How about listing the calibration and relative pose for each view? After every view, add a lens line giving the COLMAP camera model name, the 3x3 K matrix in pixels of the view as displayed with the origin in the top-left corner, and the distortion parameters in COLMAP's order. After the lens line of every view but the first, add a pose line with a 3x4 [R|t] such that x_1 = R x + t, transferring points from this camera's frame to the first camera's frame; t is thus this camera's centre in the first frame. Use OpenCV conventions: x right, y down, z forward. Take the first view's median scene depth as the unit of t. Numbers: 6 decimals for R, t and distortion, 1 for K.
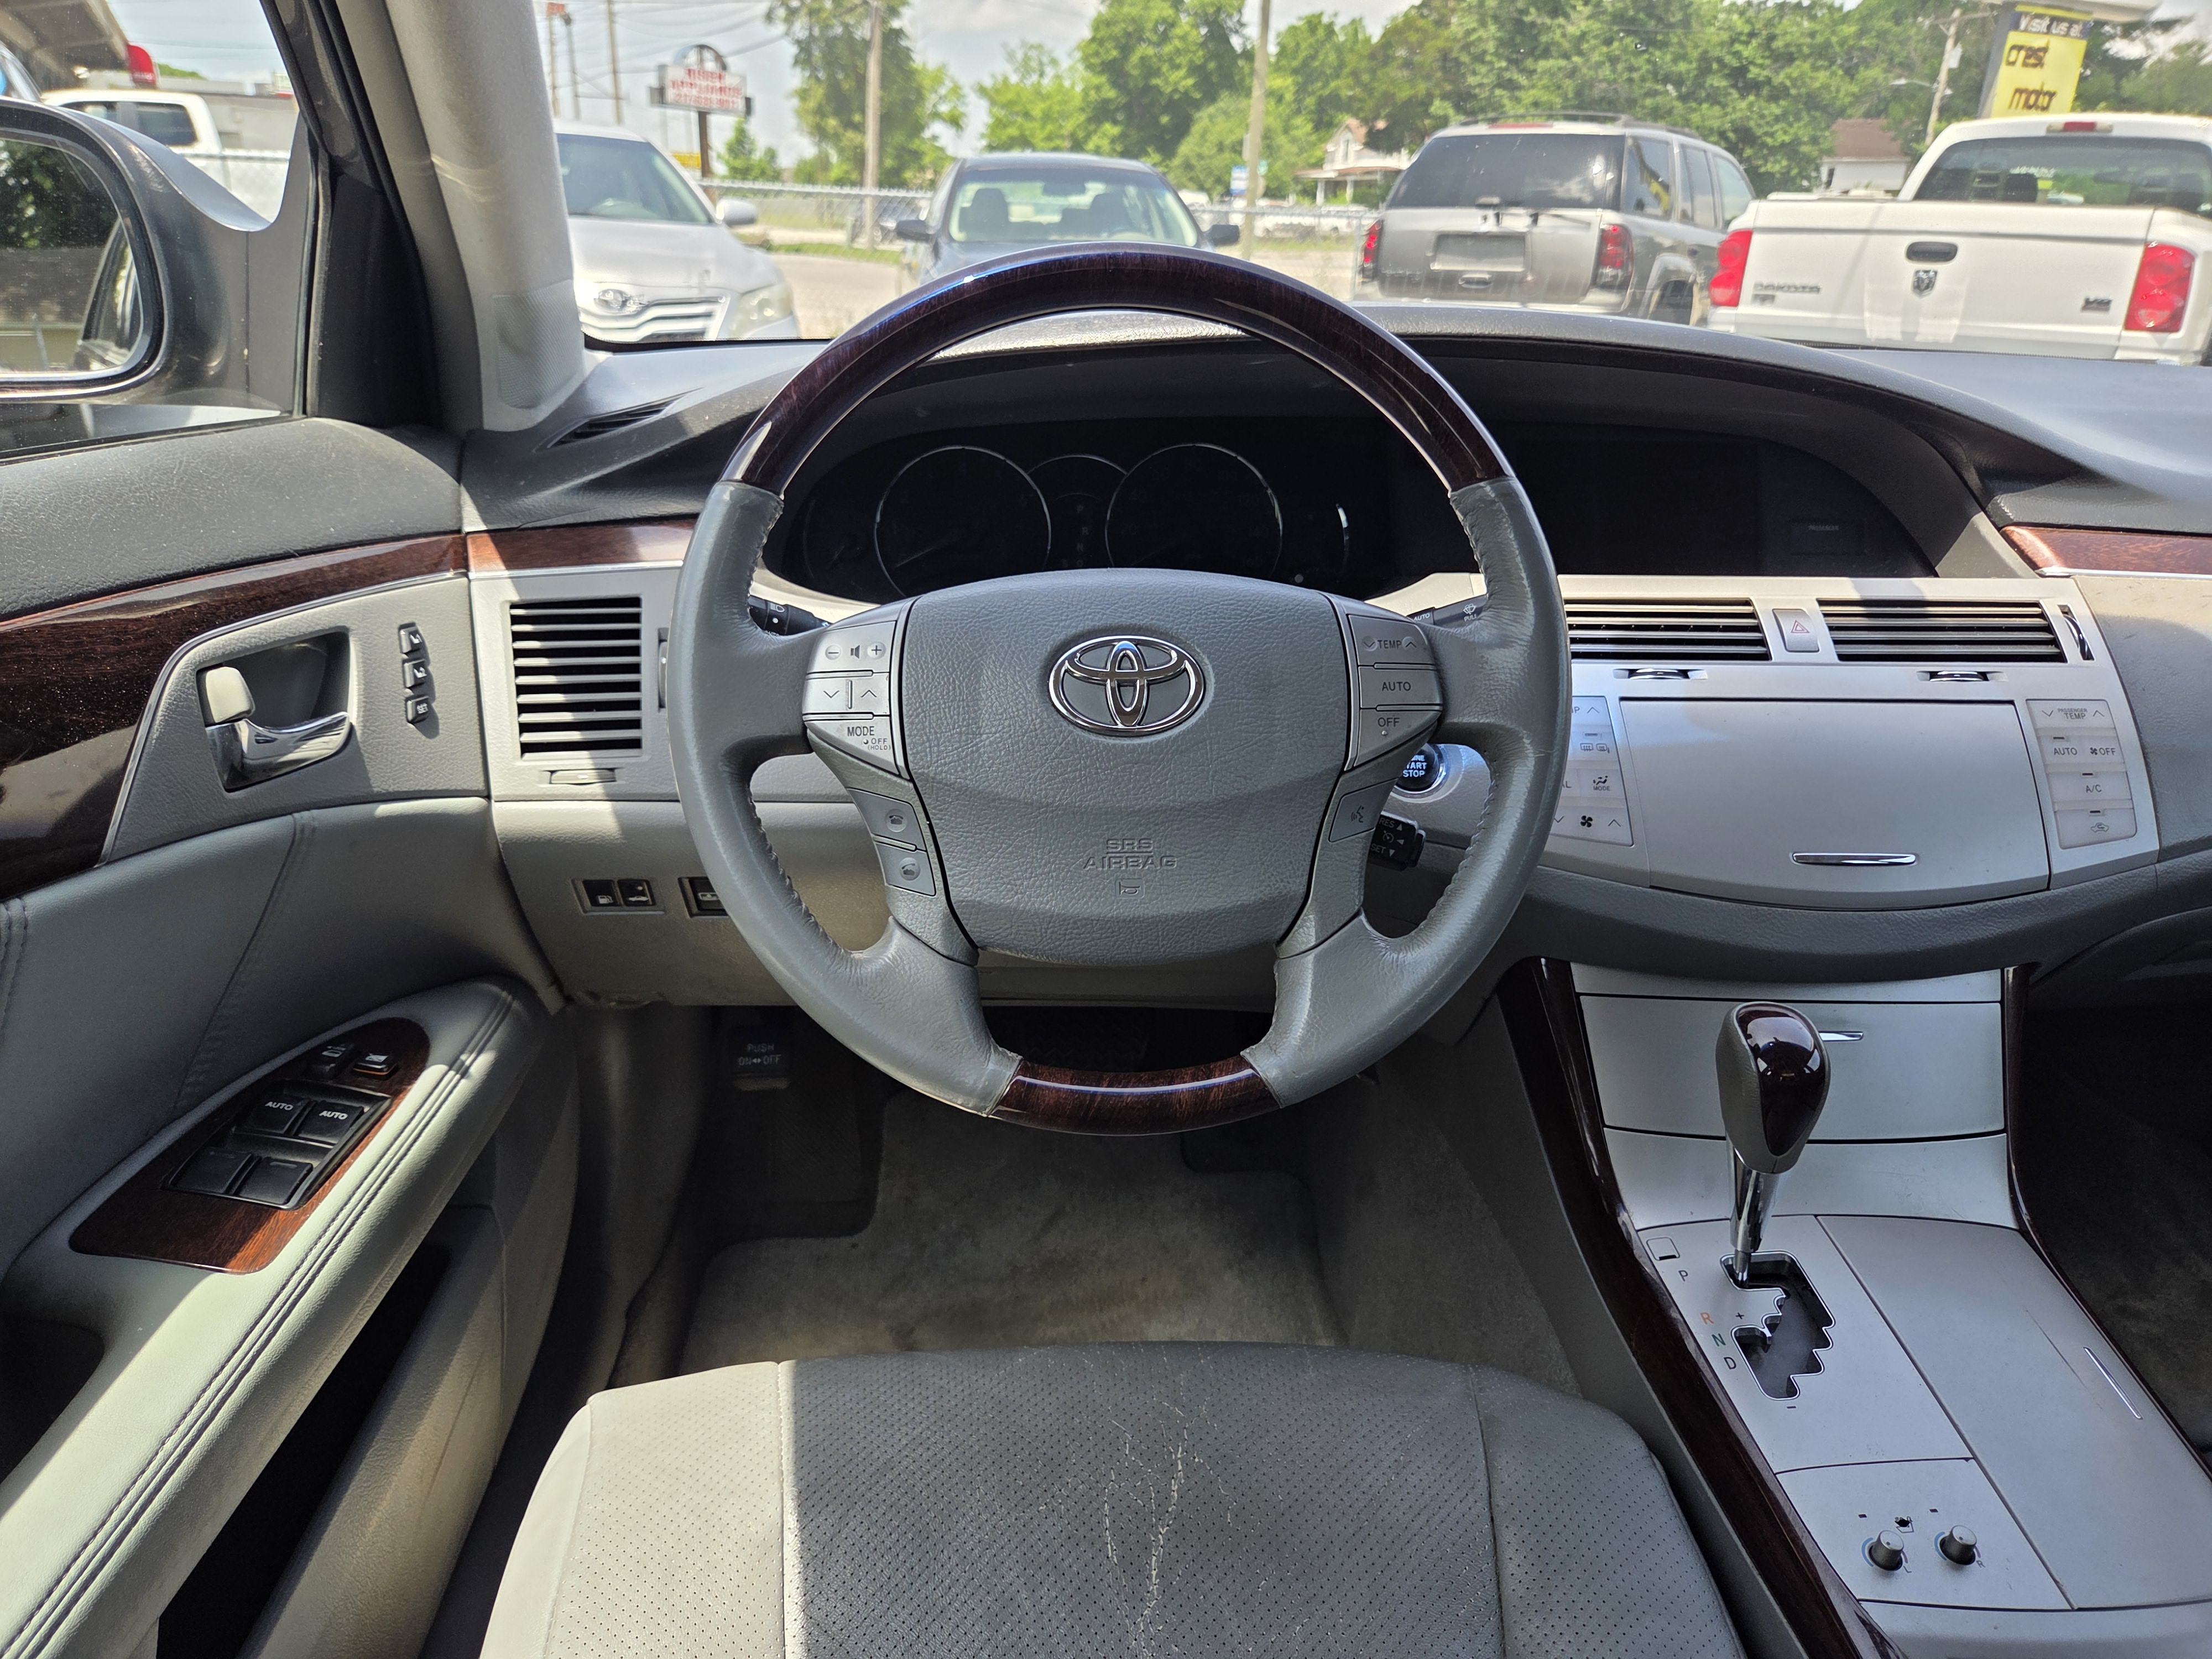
lens RADIAL K [[1504.7, 0, 1111.1], [0, 1504.7, 844.2], [0, 0, 1]] dist [0.009895, 0.001060]
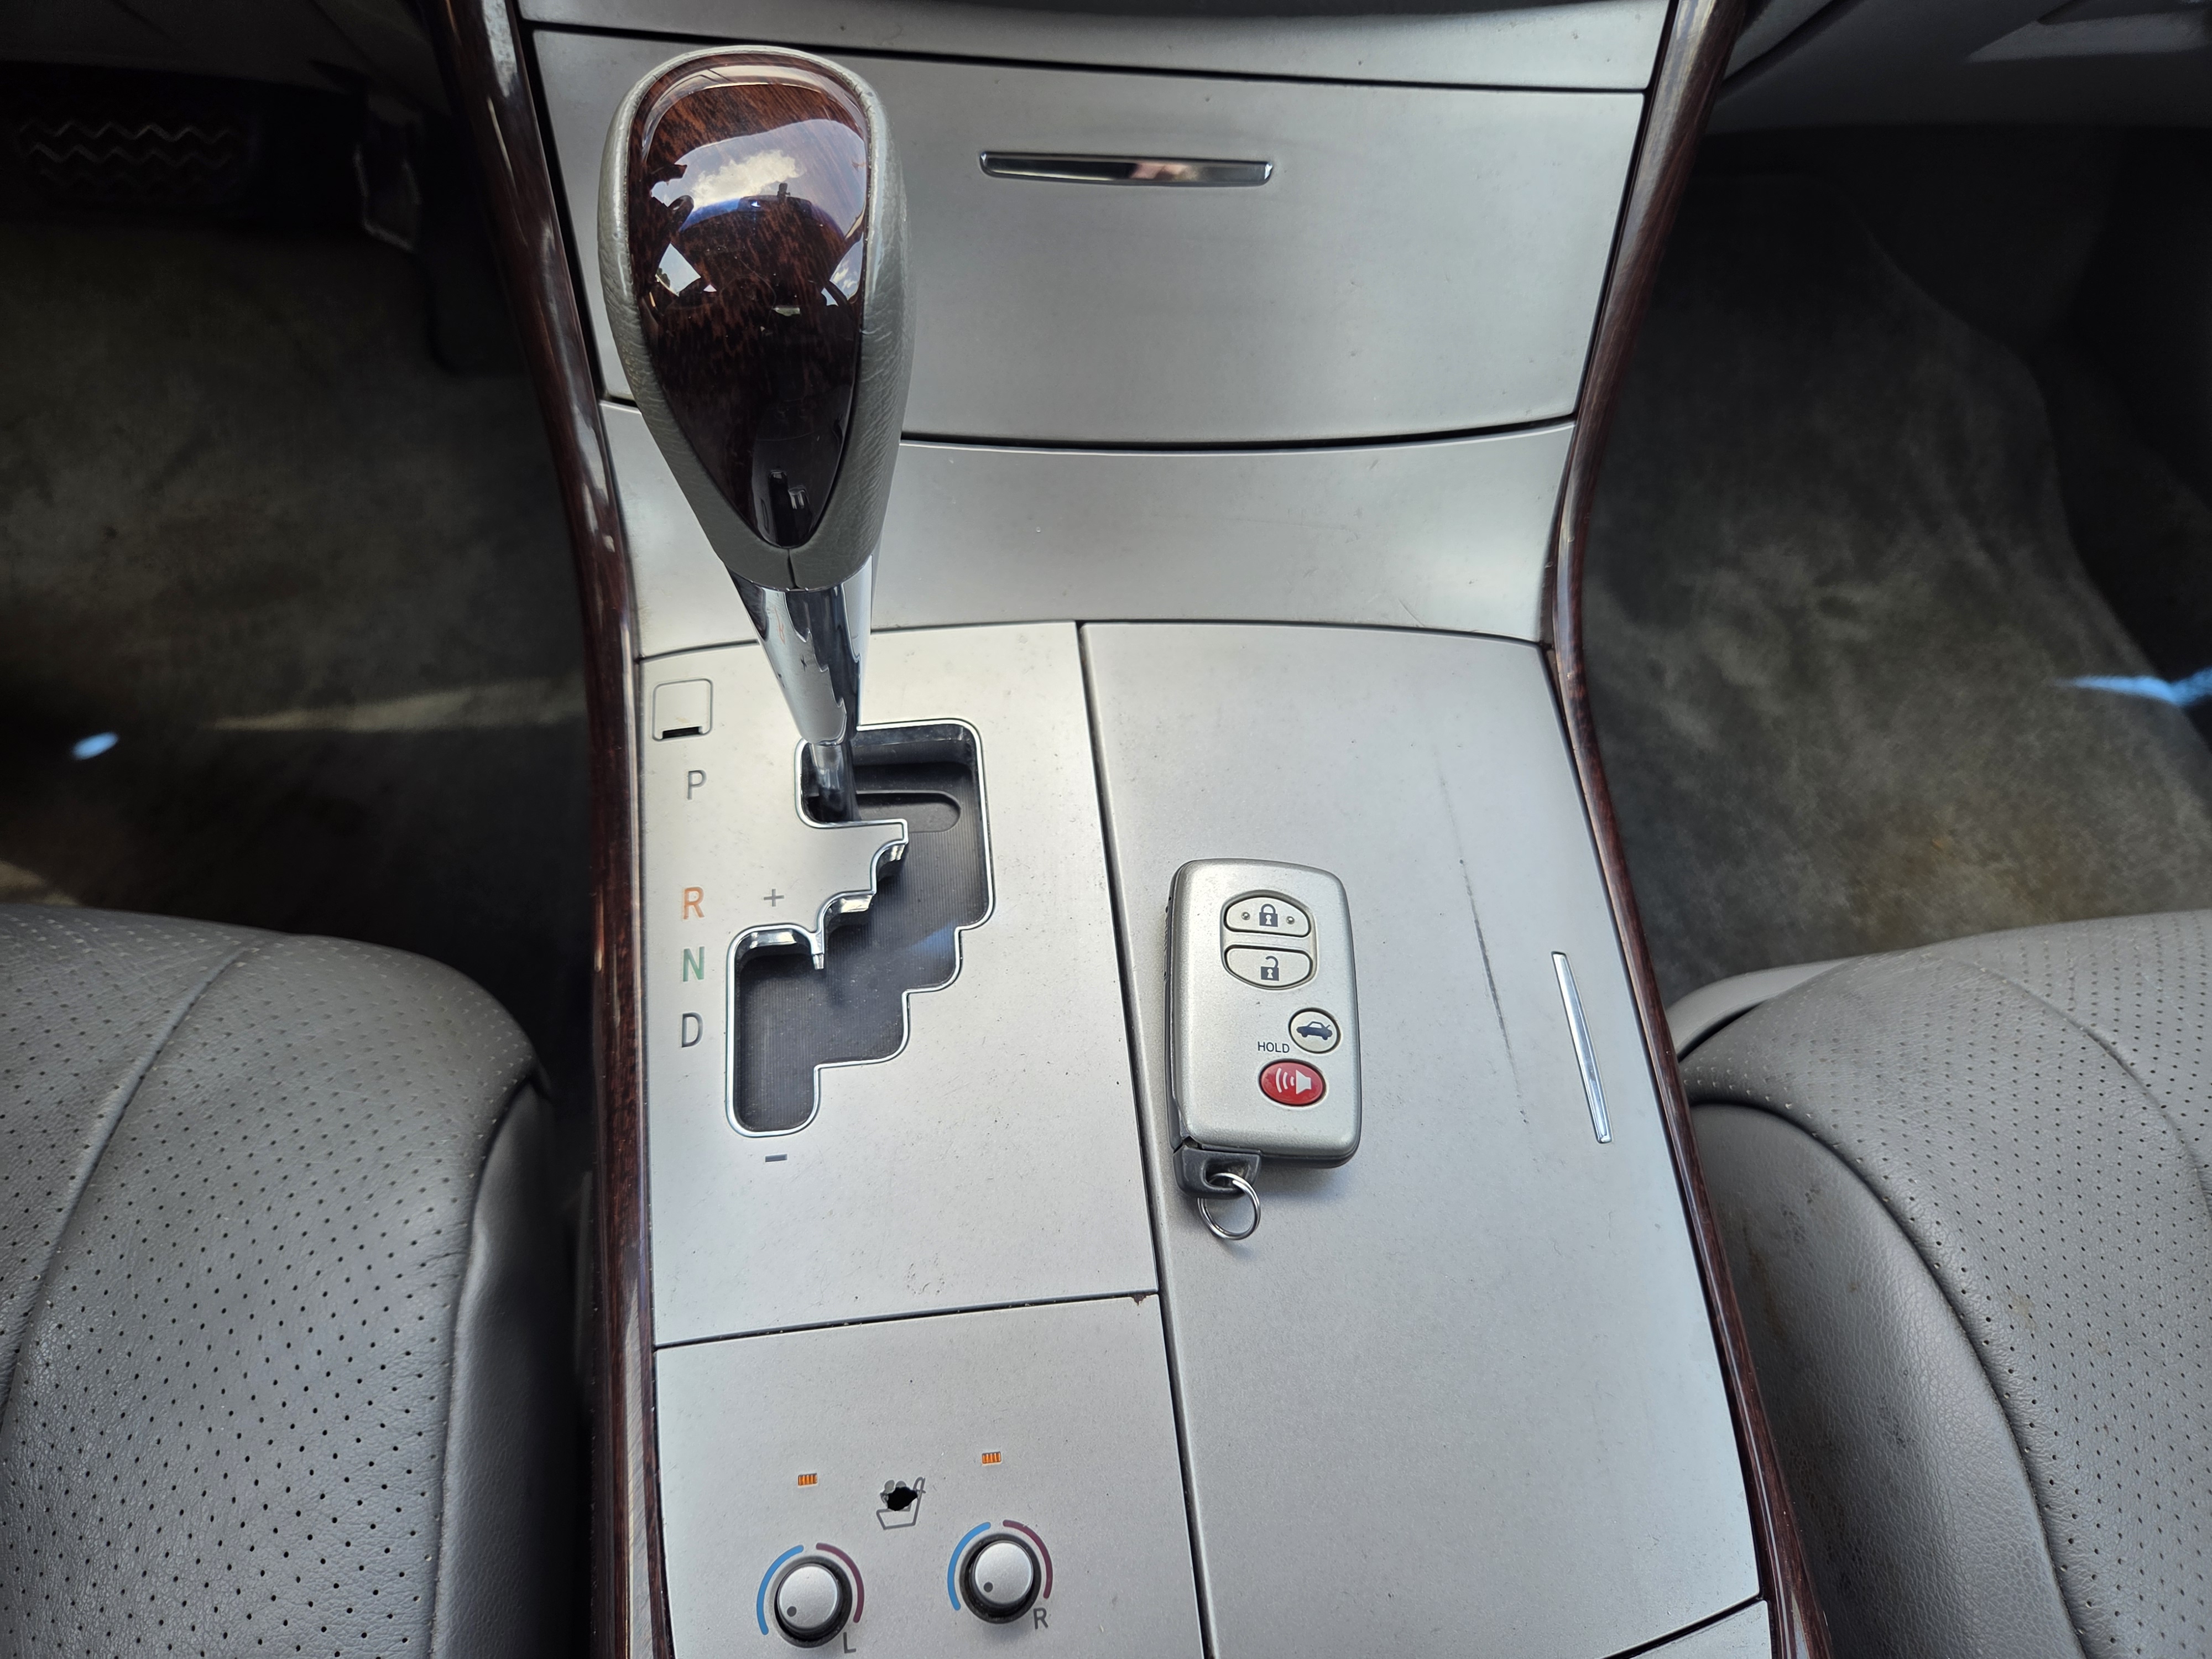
lens RADIAL K [[1504.7, 0, 1111.1], [0, 1504.7, 844.2], [0, 0, 1]] dist [0.009895, 0.001060]
pose [[0.996199, -0.010320, 0.086496, 0.404844], [-0.037620, 0.844615, 0.534050, 0.065353], [-0.078567, -0.535274, 0.841016, 0.557689]]
